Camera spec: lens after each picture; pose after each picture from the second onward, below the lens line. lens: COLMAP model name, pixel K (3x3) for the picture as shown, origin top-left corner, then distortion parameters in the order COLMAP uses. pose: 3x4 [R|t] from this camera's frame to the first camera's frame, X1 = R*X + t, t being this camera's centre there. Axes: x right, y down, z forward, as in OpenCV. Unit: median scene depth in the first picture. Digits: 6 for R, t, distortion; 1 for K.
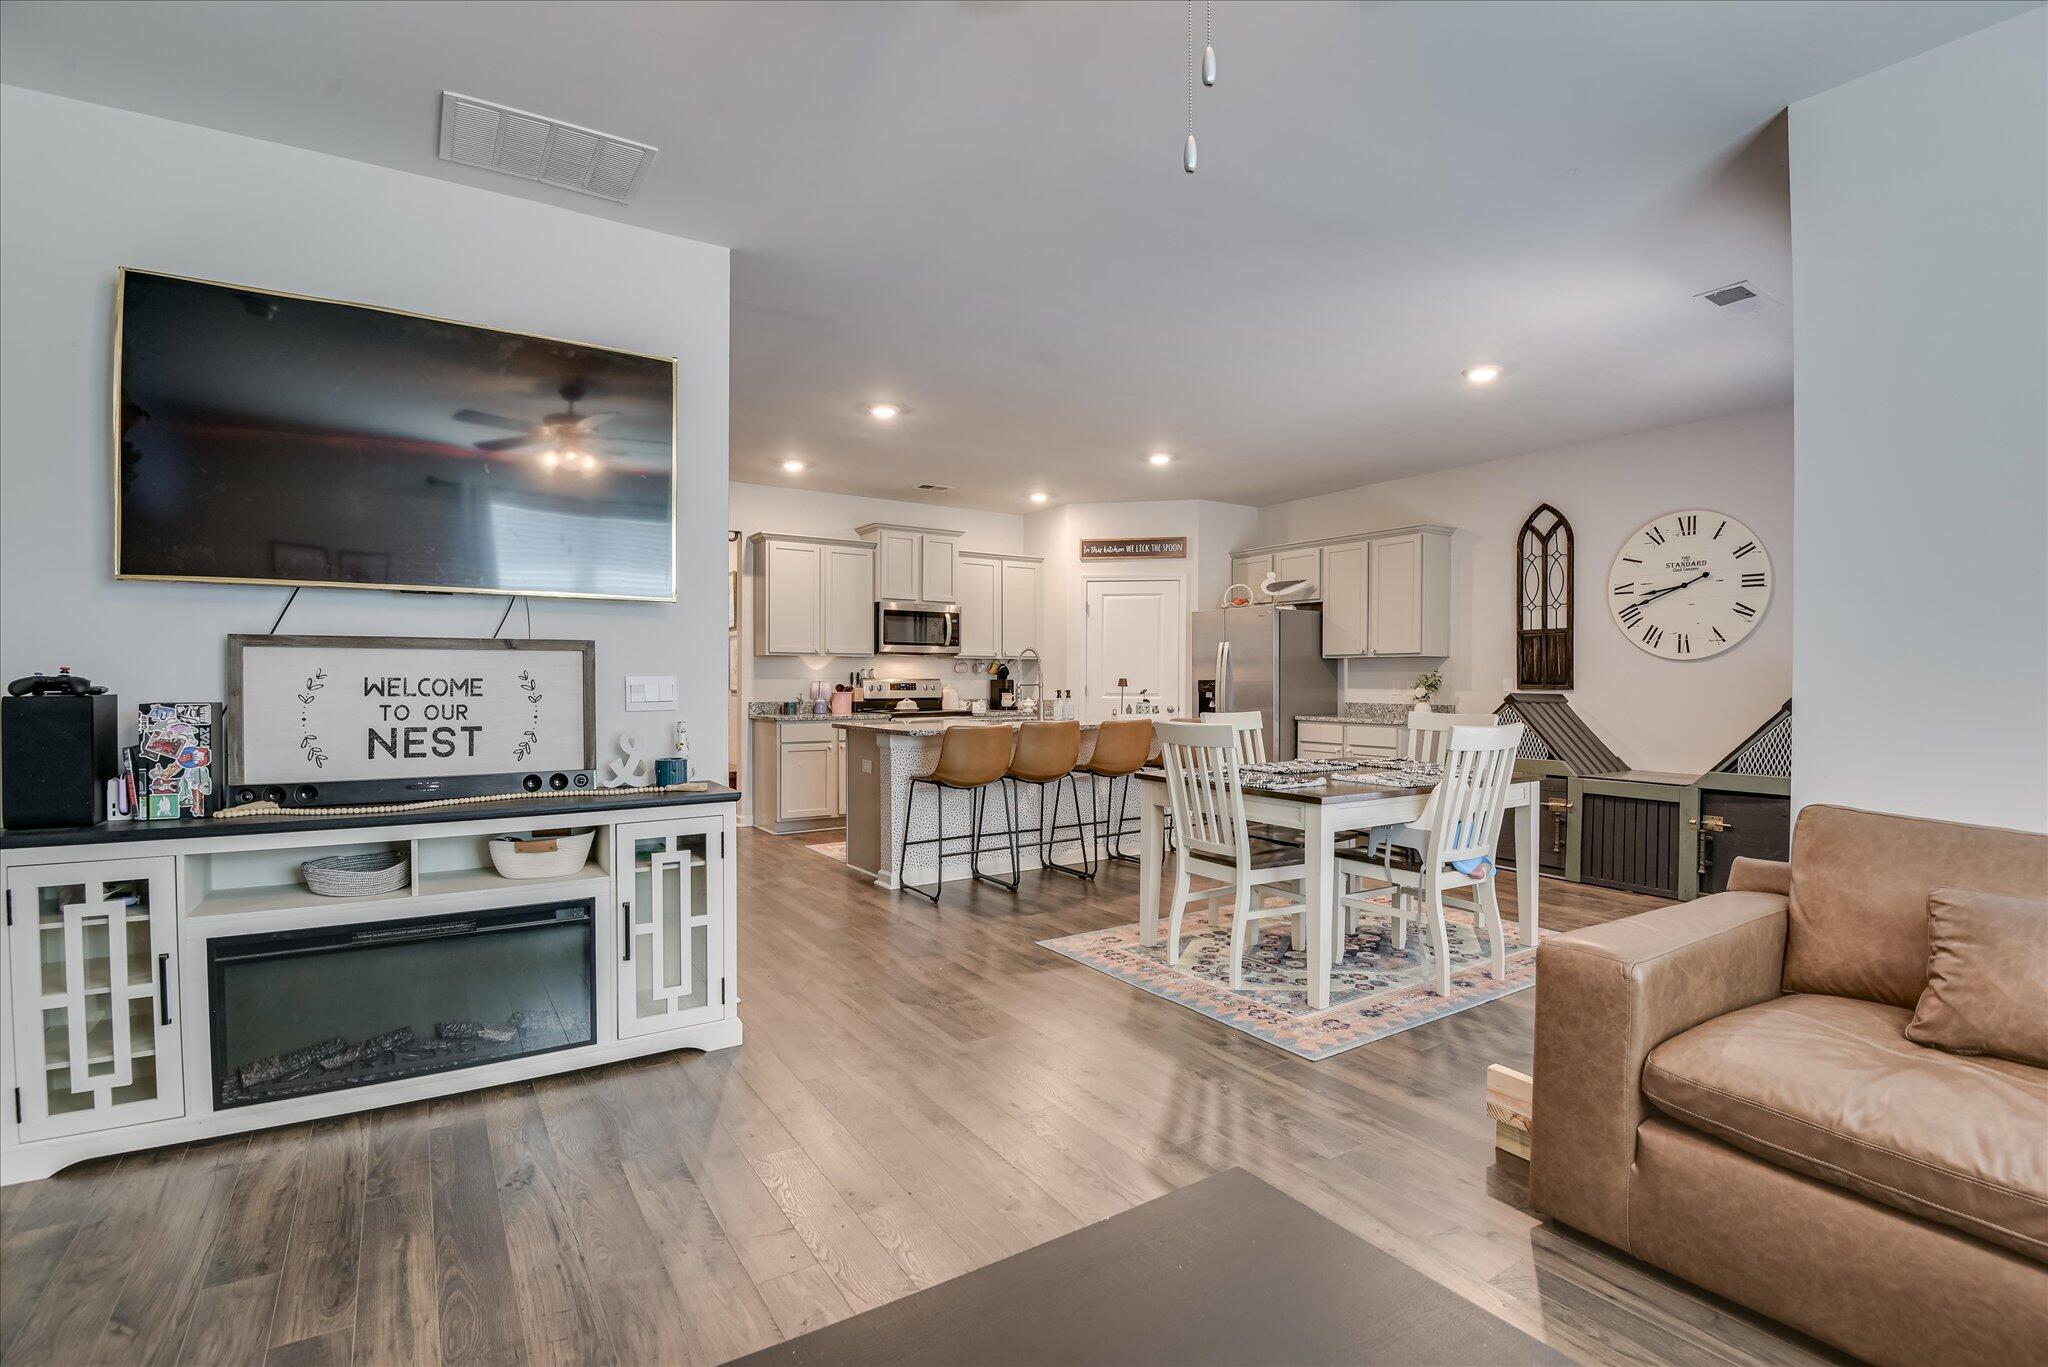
lens RADIAL K [[935.4, 0, 1023.0], [0, 935.4, 688.8], [0, 0, 1]] dist [-0.040716, -0.001592]
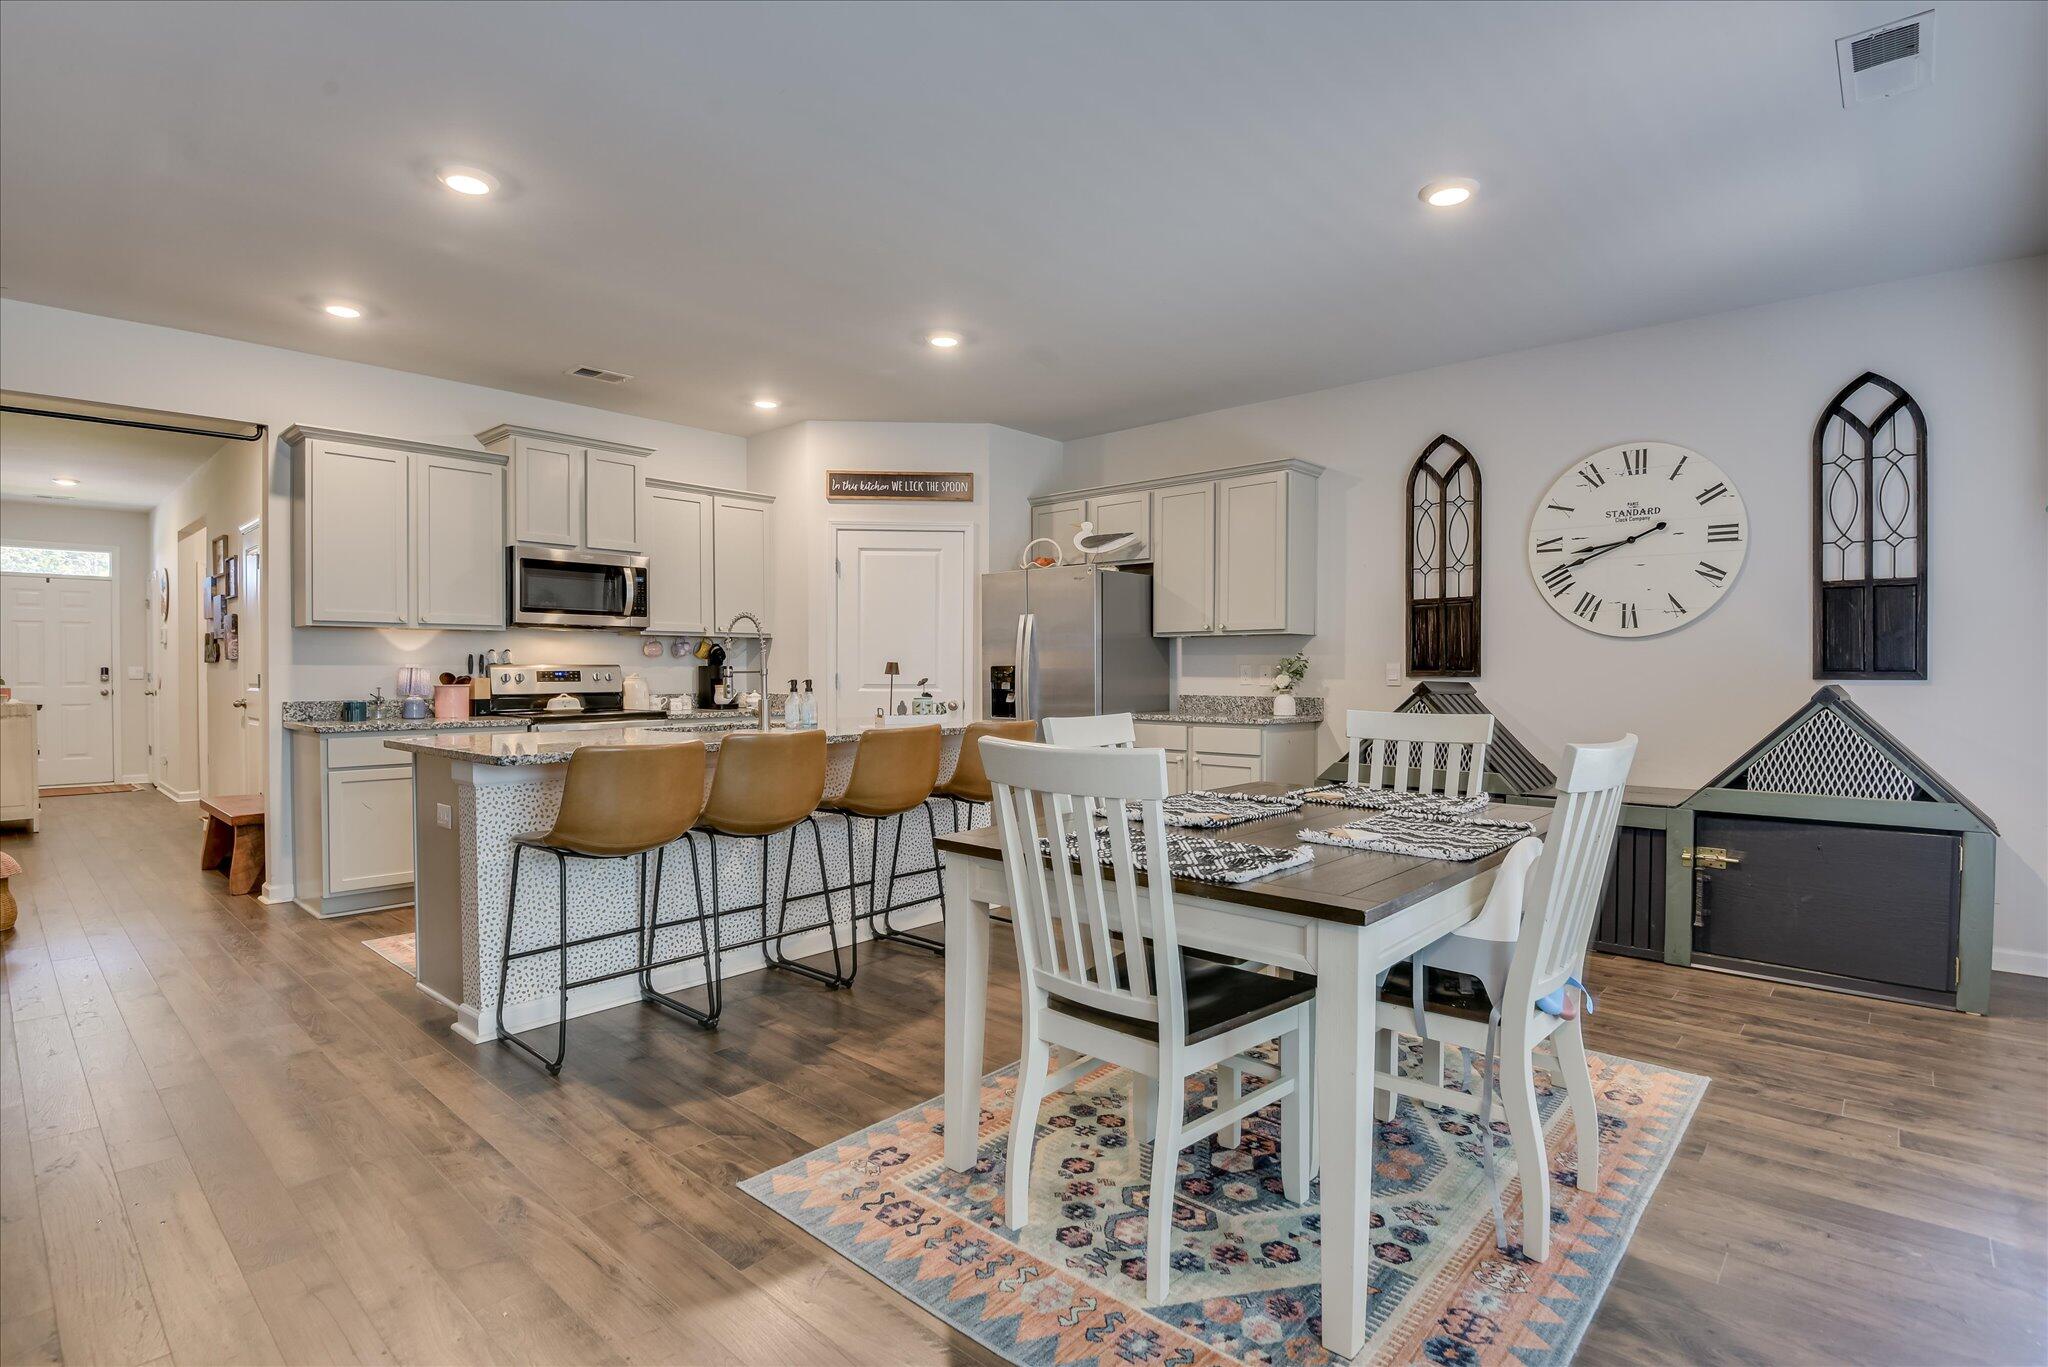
lens RADIAL K [[989.7, 0, 1036.6], [0, 989.7, 684.5], [0, 0, 1]] dist [0.010547, -0.035744]
pose [[0.964539, -0.005596, 0.263883, 0.022280], [0.004191, 0.999974, 0.005886, 0.001262], [-0.263909, -0.004571, 0.964537, 0.335547]]
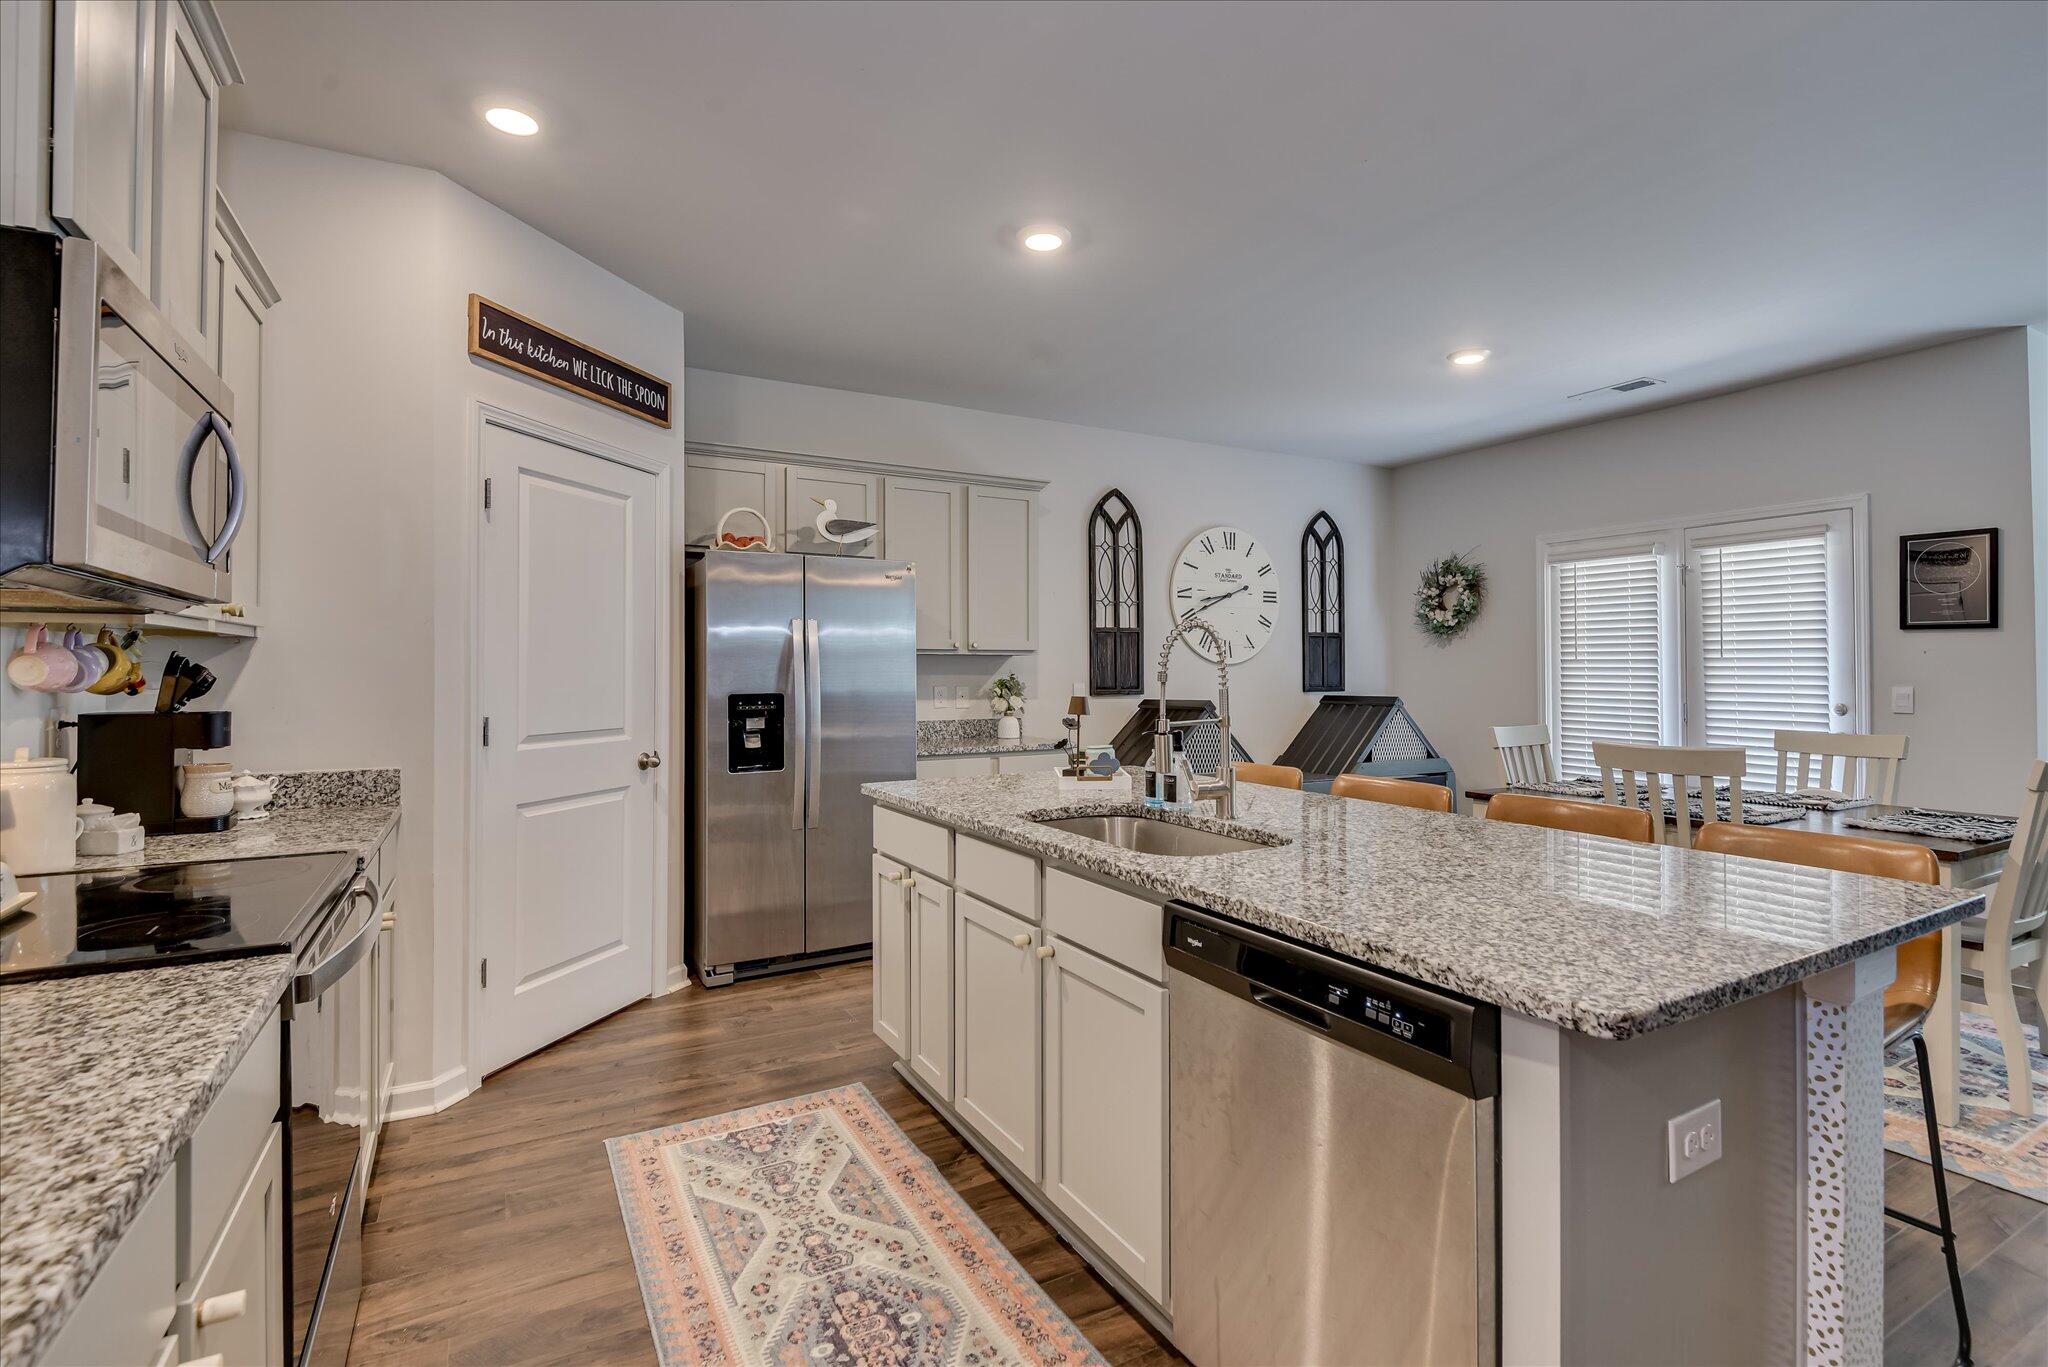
lens RADIAL K [[975.2, 0, 1037.5], [0, 975.2, 675.3], [0, 0, 1]] dist [0.024385, -0.000368]
pose [[0.061091, 0.004127, 0.998124, -0.450808], [0.019342, 0.999799, -0.005318, -0.016946], [-0.997945, 0.019630, 0.060998, 1.173874]]
